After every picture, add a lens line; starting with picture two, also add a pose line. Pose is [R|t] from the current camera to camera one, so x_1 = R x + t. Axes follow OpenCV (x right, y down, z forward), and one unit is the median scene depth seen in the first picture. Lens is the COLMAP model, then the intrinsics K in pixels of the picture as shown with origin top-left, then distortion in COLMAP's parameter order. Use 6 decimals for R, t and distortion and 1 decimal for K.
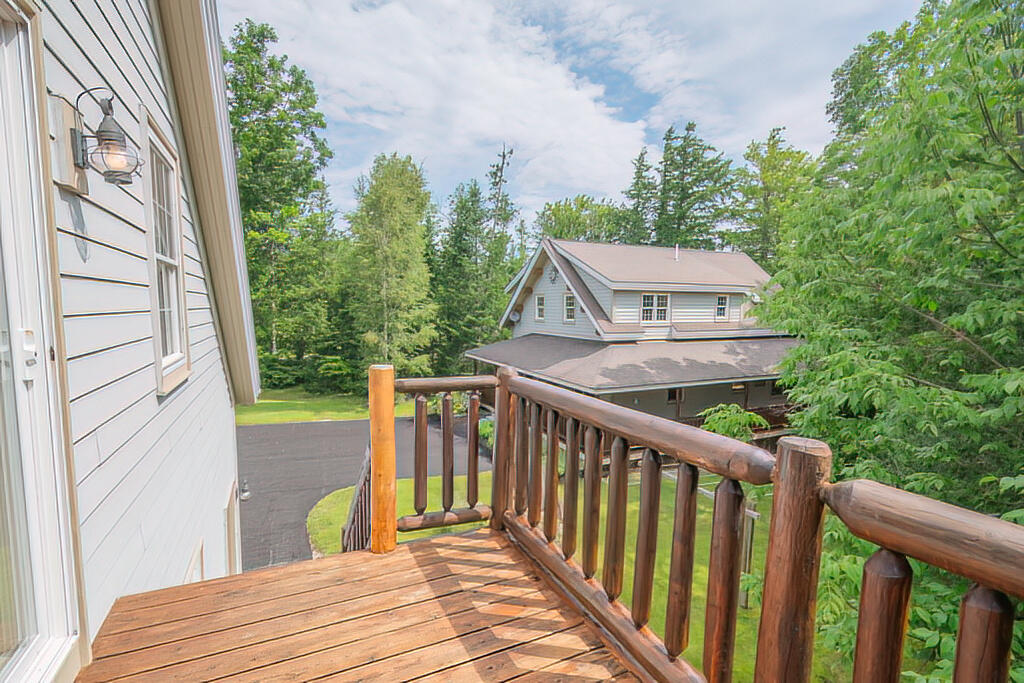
lens RADIAL K [[469.4, 0, 512.0], [0, 469.4, 341.5], [0, 0, 1]] dist [0.000256, -0.000402]
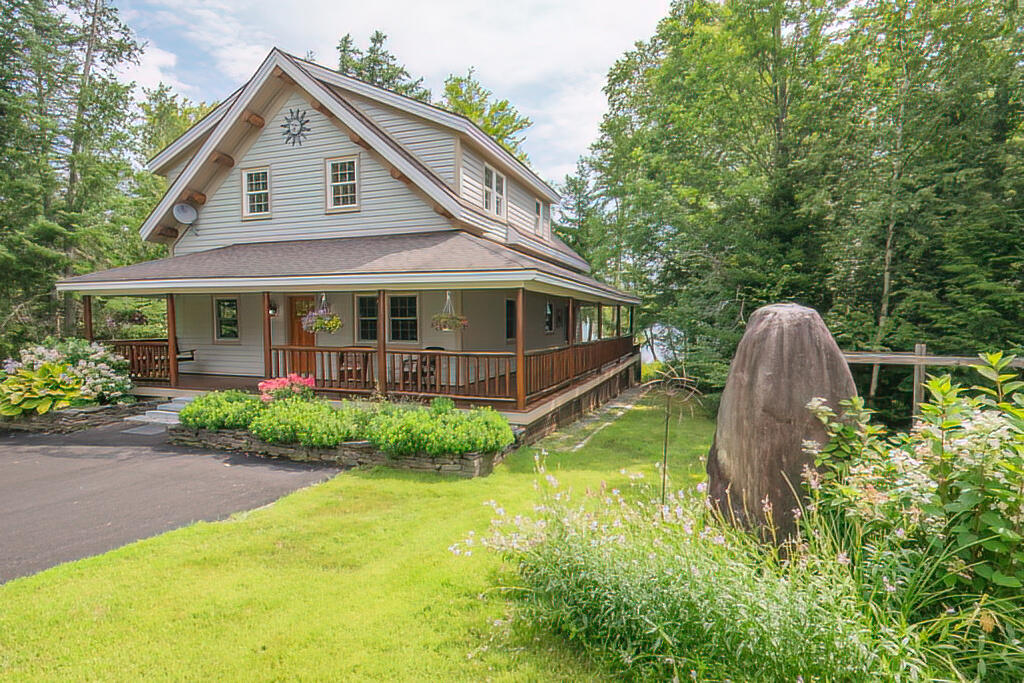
lens RADIAL K [[536.5, 0, 512.0], [0, 536.5, 341.5], [0, 0, 1]] dist [-0.002833, -0.000820]
pose [[0.720205, -0.028534, 0.693174, -0.152307], [0.050908, 0.998634, -0.011785, 0.113657], [-0.691891, 0.043776, 0.720674, 0.371201]]
